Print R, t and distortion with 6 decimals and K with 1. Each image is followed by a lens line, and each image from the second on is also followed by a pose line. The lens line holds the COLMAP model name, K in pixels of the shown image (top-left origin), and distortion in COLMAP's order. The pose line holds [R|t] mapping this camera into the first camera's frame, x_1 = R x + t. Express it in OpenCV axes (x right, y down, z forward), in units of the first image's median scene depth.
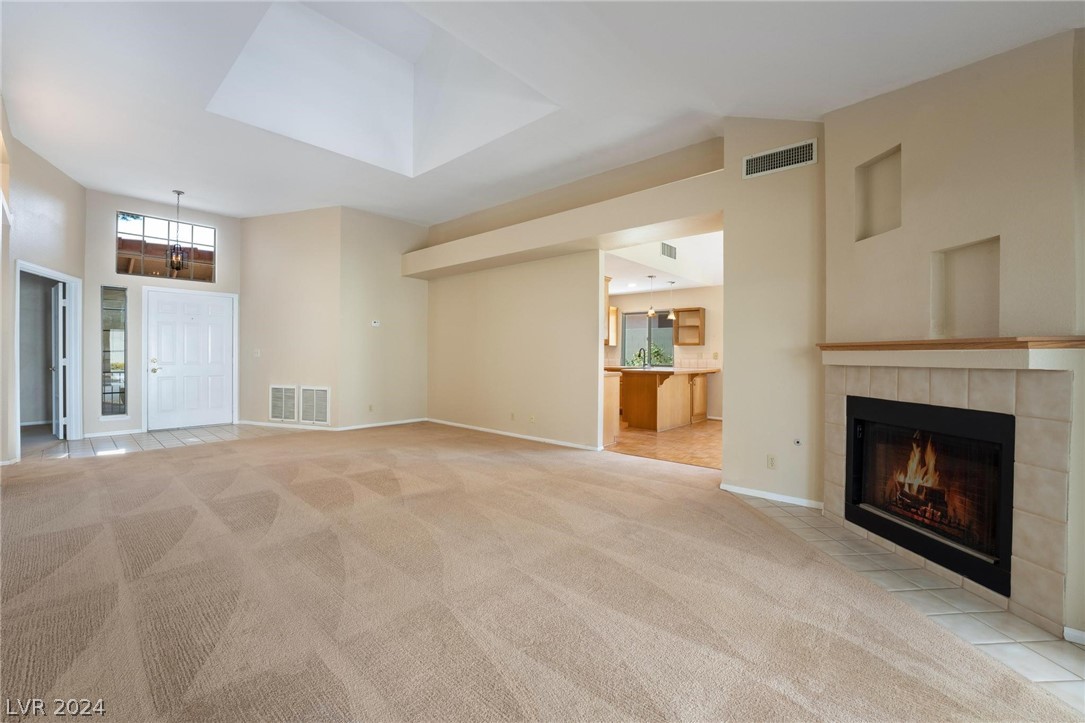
lens RADIAL K [[450.7, 0, 544.7], [0, 450.7, 353.5], [0, 0, 1]] dist [-0.003236, -0.000480]
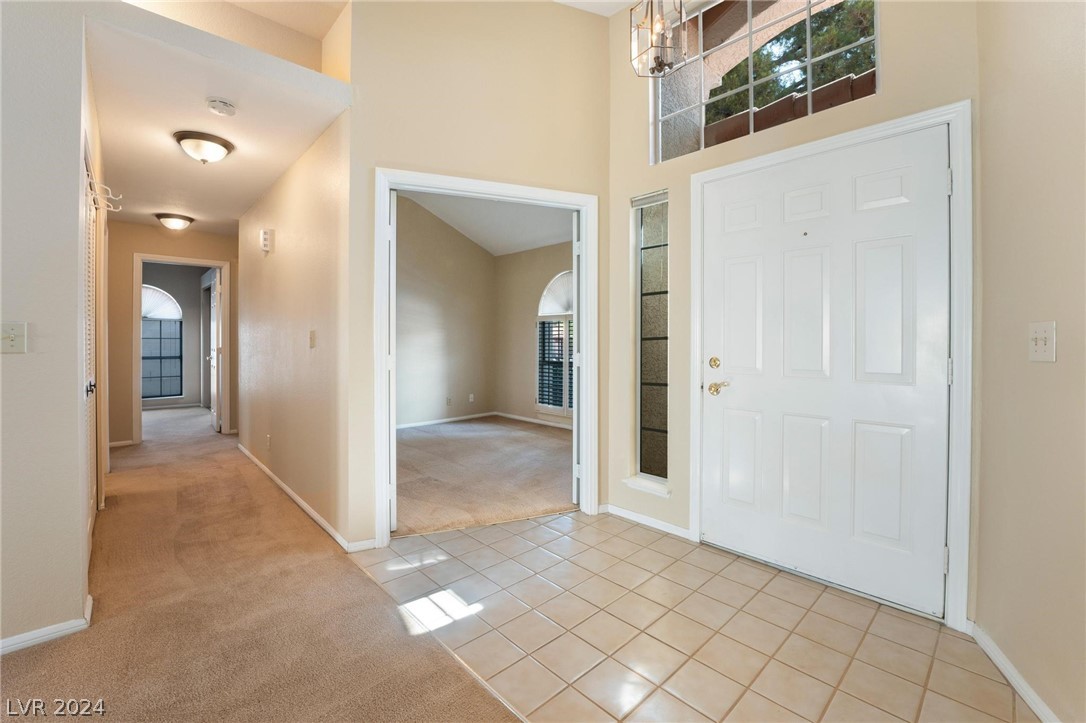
lens RADIAL K [[442.3, 0, 544.8], [0, 442.3, 343.2], [0, 0, 1]] dist [-0.017247, -0.000126]
pose [[-0.100402, -0.007867, -0.994916, -1.033045], [-0.001797, 0.999969, -0.007726, 0.006393], [0.994945, 0.001012, -0.100413, 1.909616]]
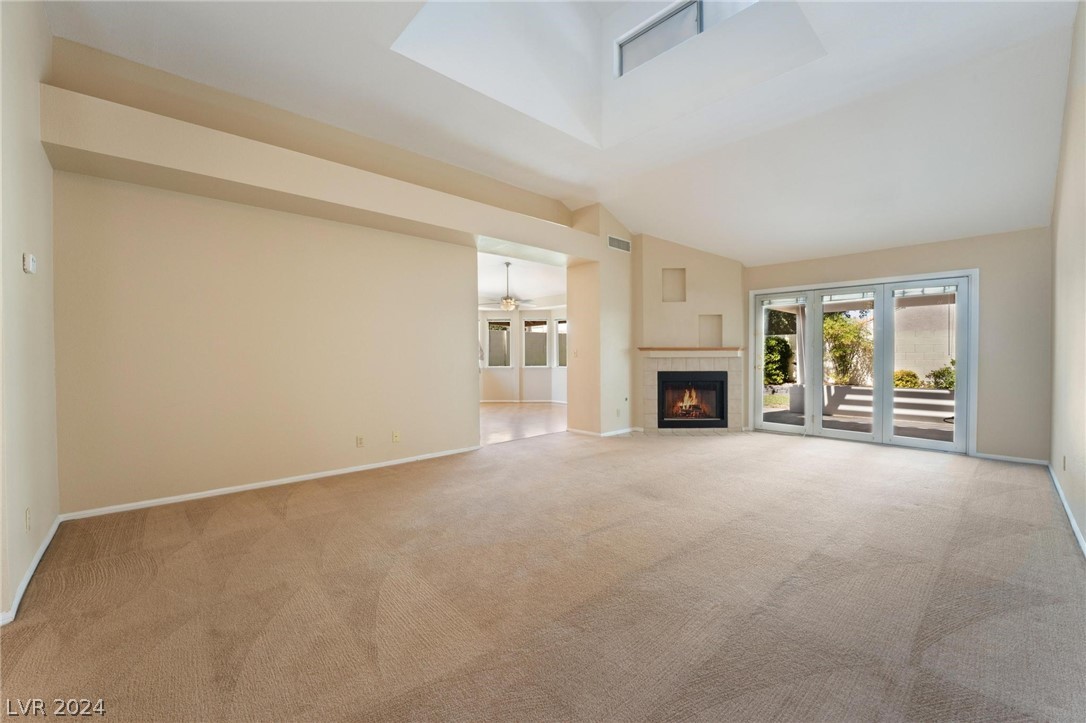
lens RADIAL K [[451.2, 0, 545.2], [0, 451.2, 353.5], [0, 0, 1]] dist [-0.003236, -0.000480]
pose [[0.085820, -0.005947, 0.996293, -1.585079], [-0.001684, 0.999980, 0.006114, -0.005816], [-0.996309, -0.002202, 0.085808, 1.389014]]
